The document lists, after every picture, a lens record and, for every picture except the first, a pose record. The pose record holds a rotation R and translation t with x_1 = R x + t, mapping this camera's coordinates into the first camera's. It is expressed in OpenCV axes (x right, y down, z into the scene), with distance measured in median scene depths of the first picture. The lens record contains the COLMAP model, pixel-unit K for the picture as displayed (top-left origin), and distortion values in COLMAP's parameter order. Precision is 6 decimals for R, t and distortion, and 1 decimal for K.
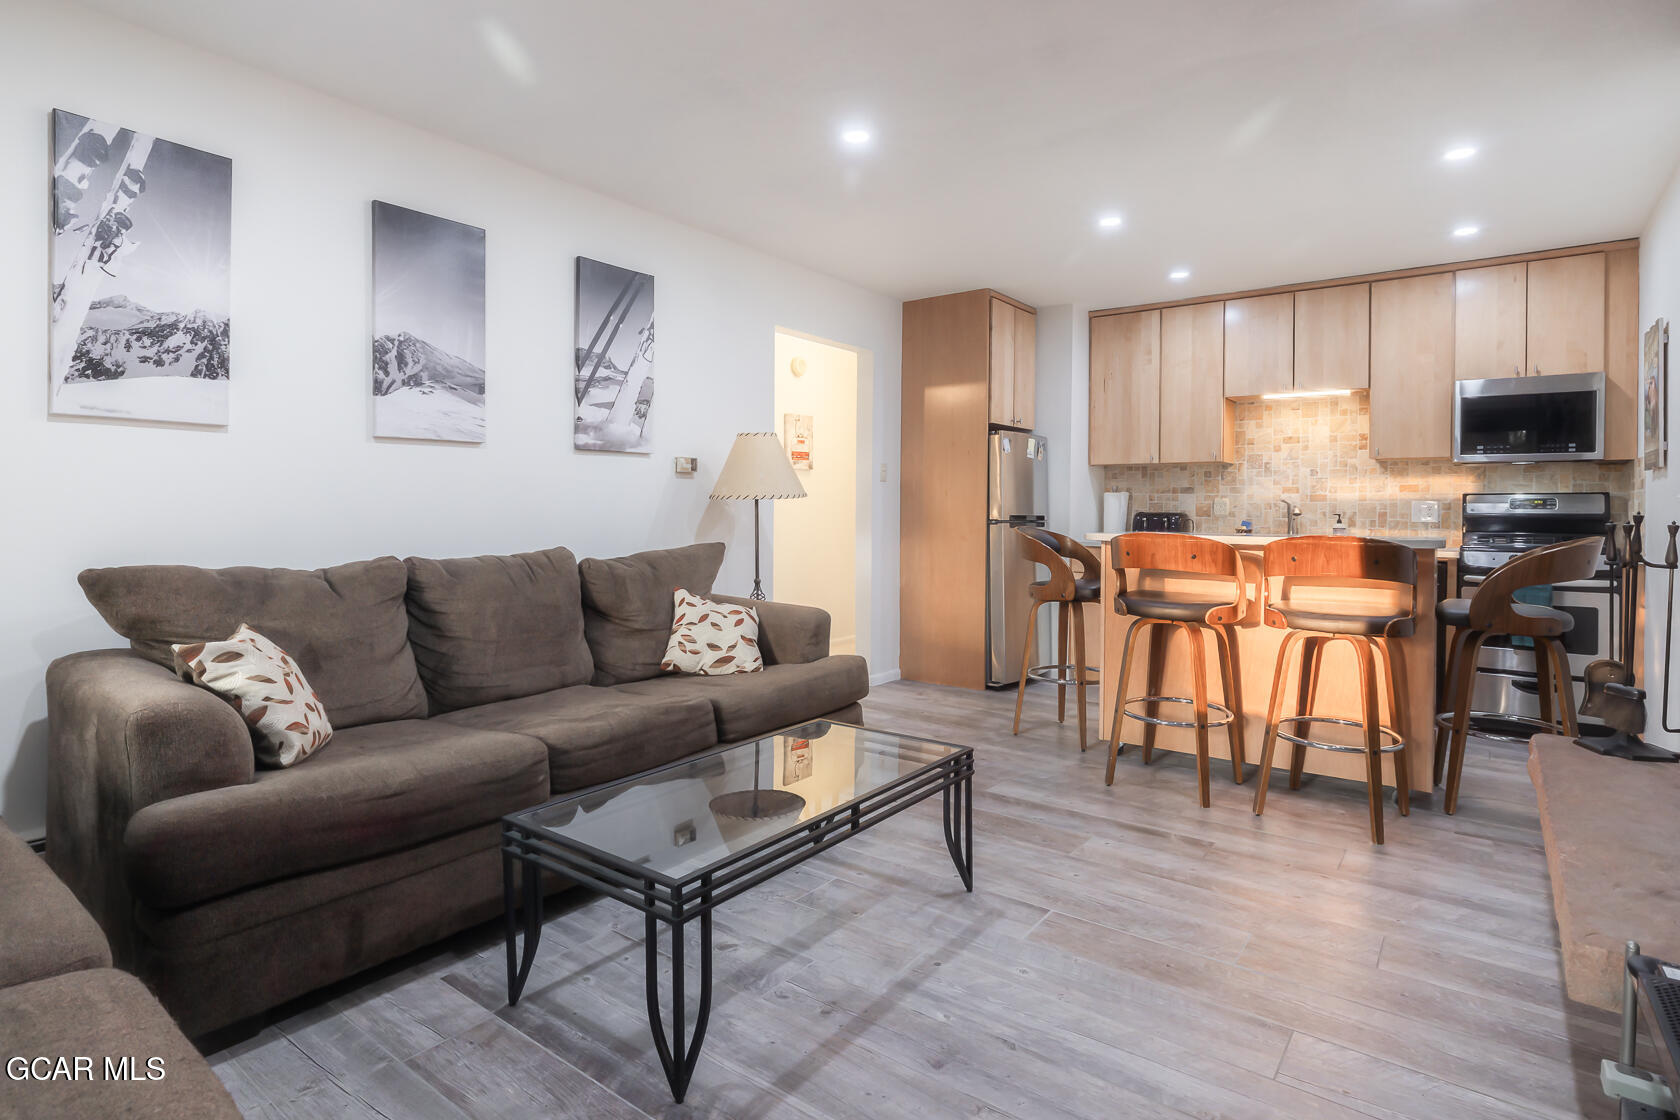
lens RADIAL K [[896.5, 0, 829.4], [0, 896.5, 510.7], [0, 0, 1]] dist [-0.001963, -0.000509]
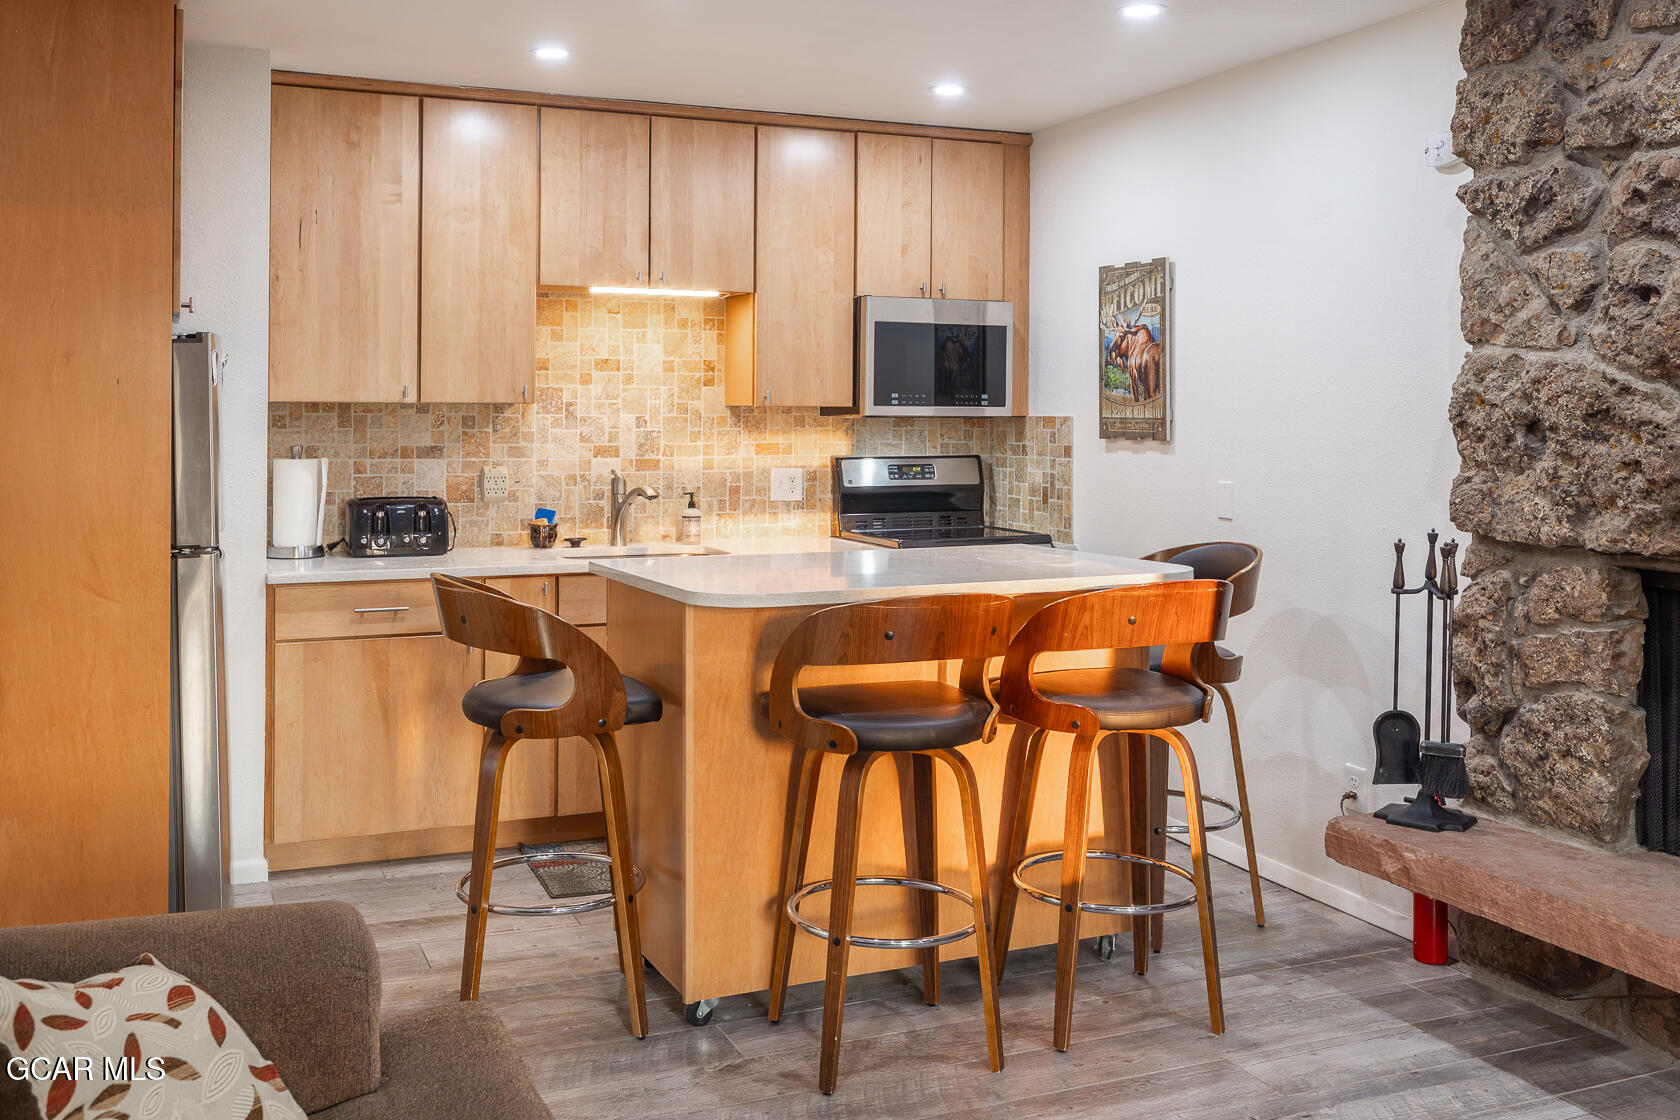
lens RADIAL K [[1586.0, 0, 882.4], [0, 1586.0, 405.4], [0, 0, 1]] dist [0.000116, 0.004295]
pose [[0.472515, -0.002564, 0.881319, -0.407687], [-0.000204, 0.999995, 0.003018, -0.075208], [-0.881323, -0.001606, 0.472512, 0.484034]]
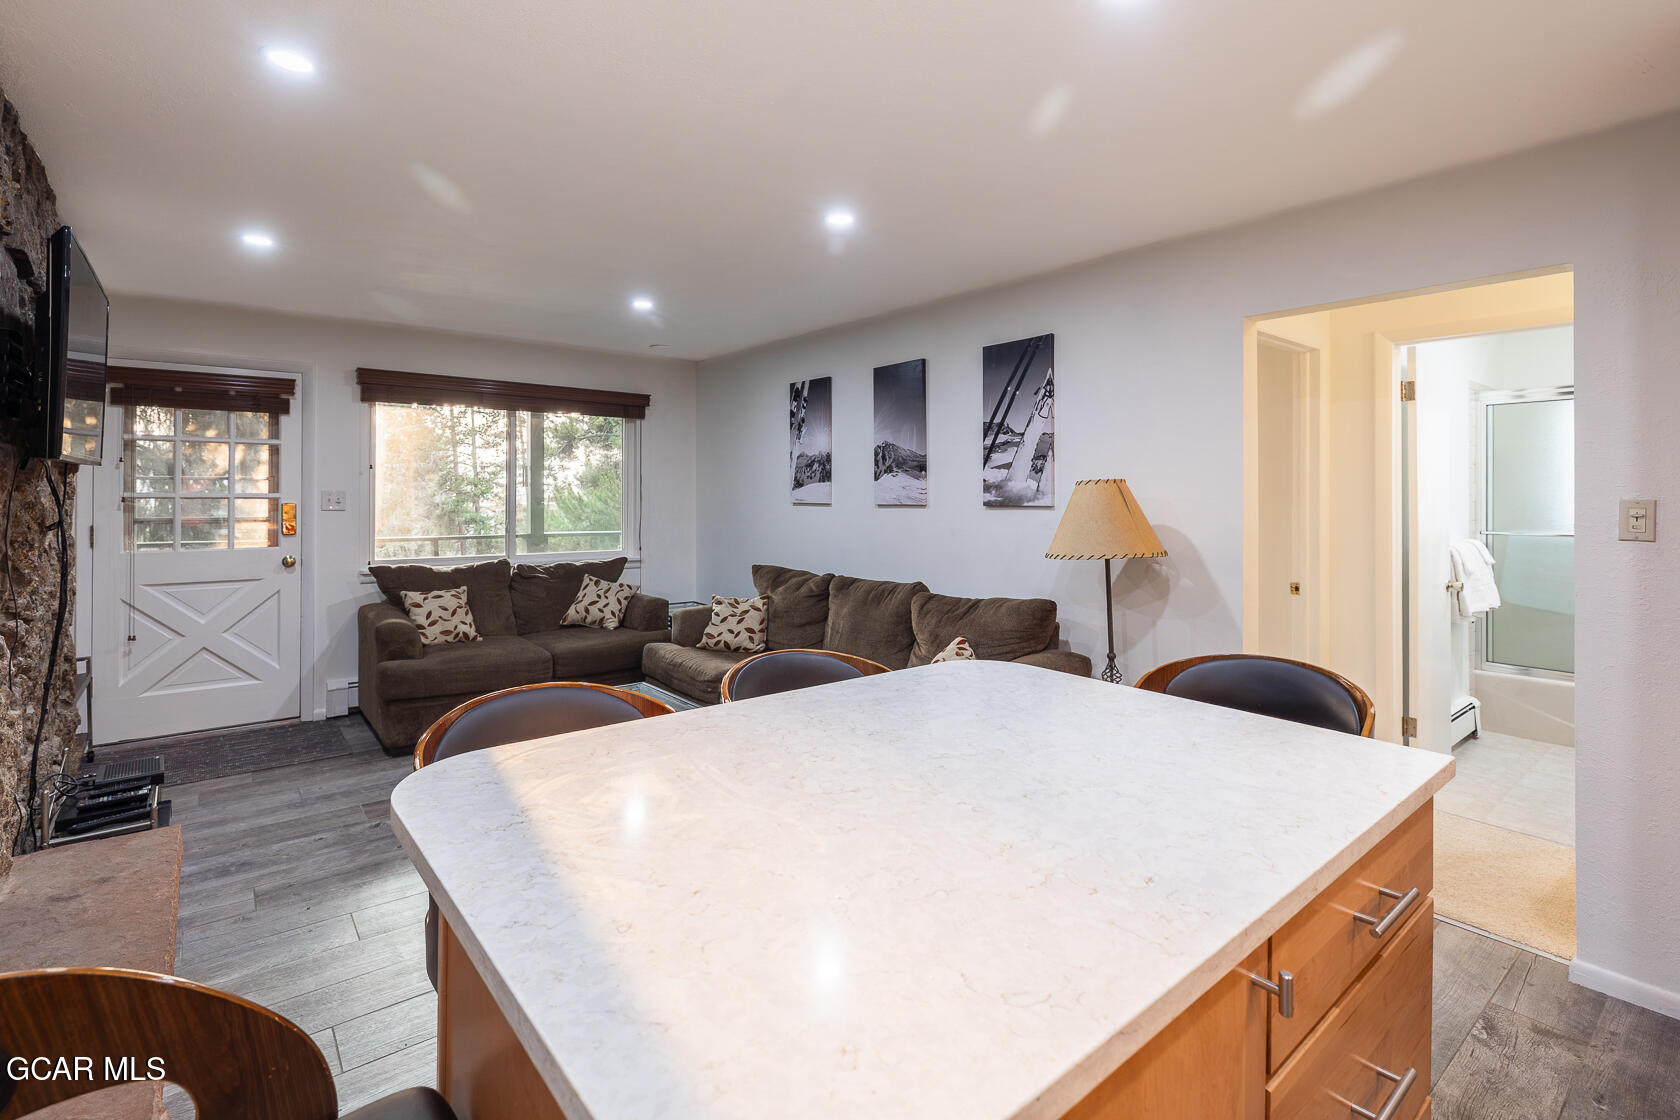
lens RADIAL K [[771.5, 0, 802.9], [0, 771.5, 490.2], [0, 0, 1]] dist [-0.000271, -0.000086]
pose [[-0.275181, -0.014578, -0.961282, 0.725662], [-0.006174, 0.999891, -0.013397, -0.067721], [0.961373, 0.002249, -0.275241, 0.962356]]
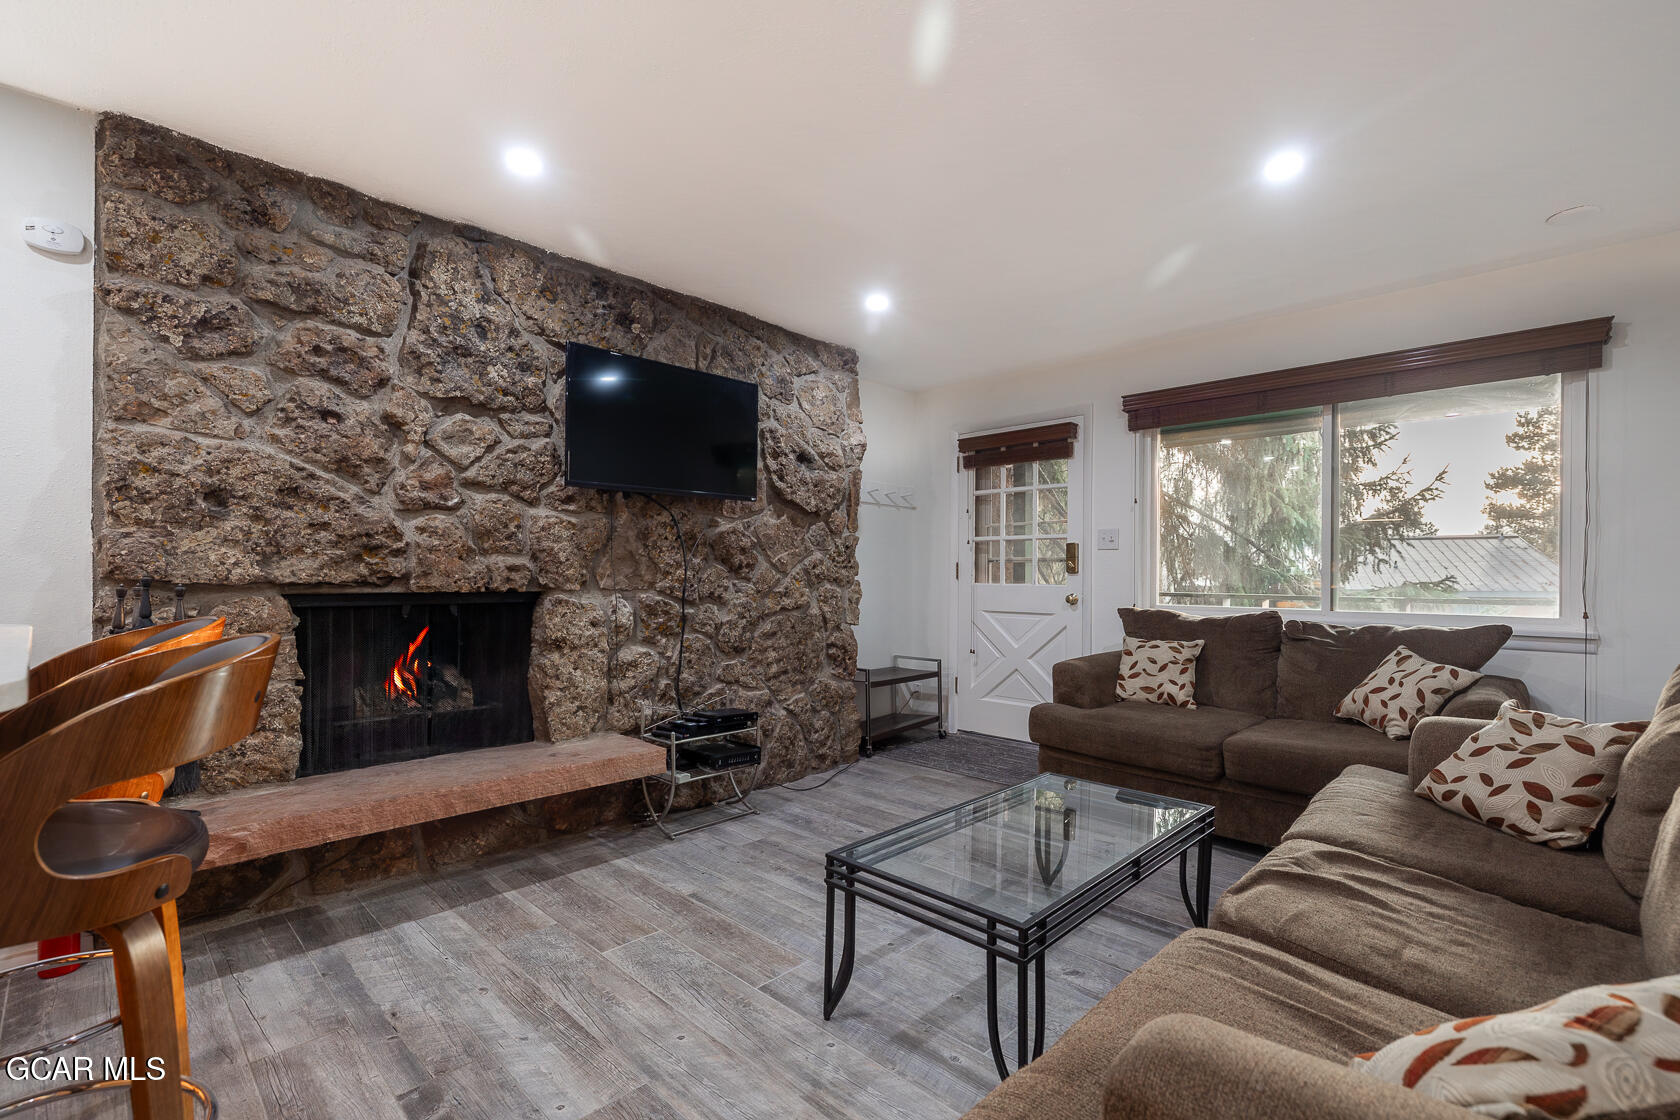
lens RADIAL K [[741.3, 0, 829.2], [0, 741.3, 572.2], [0, 0, 1]] dist [-0.000020, 0.000033]
pose [[-0.991786, -0.013556, 0.127186, 0.043398], [-0.013663, 0.999907, 0.000031, -0.007216], [-0.127174, -0.001707, -0.991879, 1.090475]]
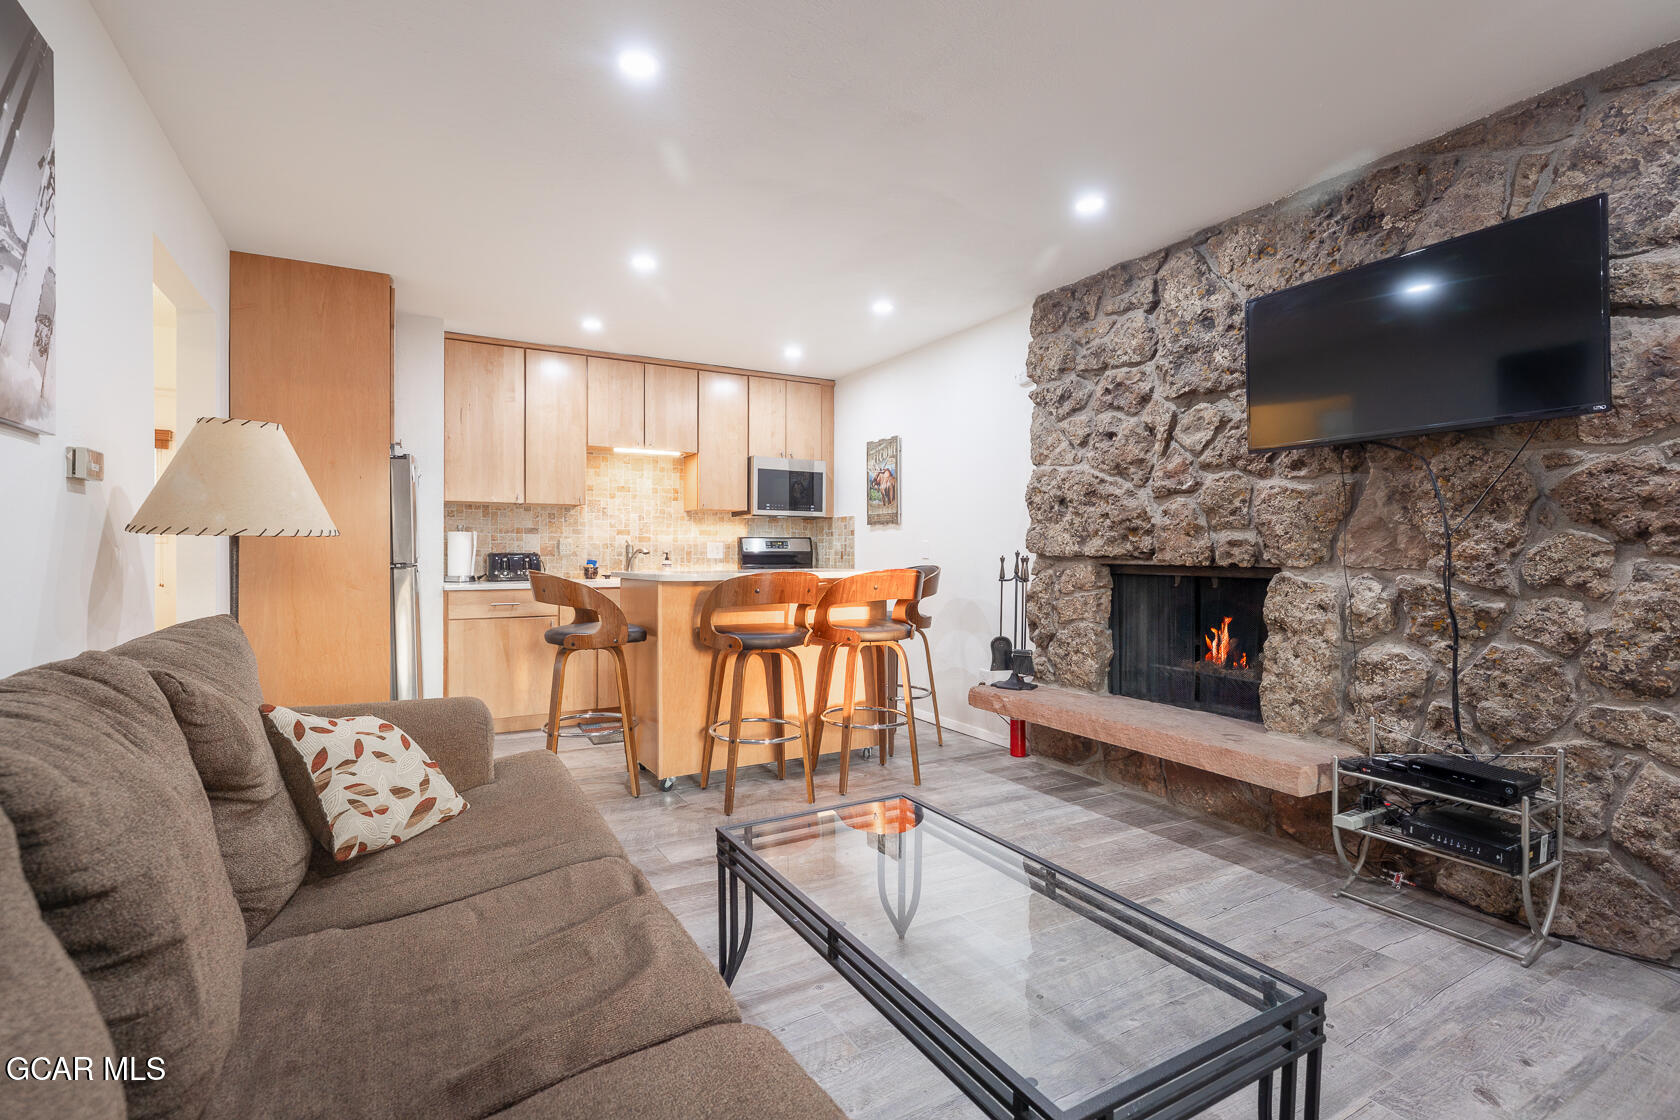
lens RADIAL K [[778.9, 0, 858.9], [0, 778.9, 553.0], [0, 0, 1]] dist [-0.000086, 0.000436]
pose [[0.372920, -0.008874, 0.927821, -0.413135], [0.003190, 0.999961, 0.008281, -0.004636], [-0.927858, -0.000129, 0.372934, 0.459336]]
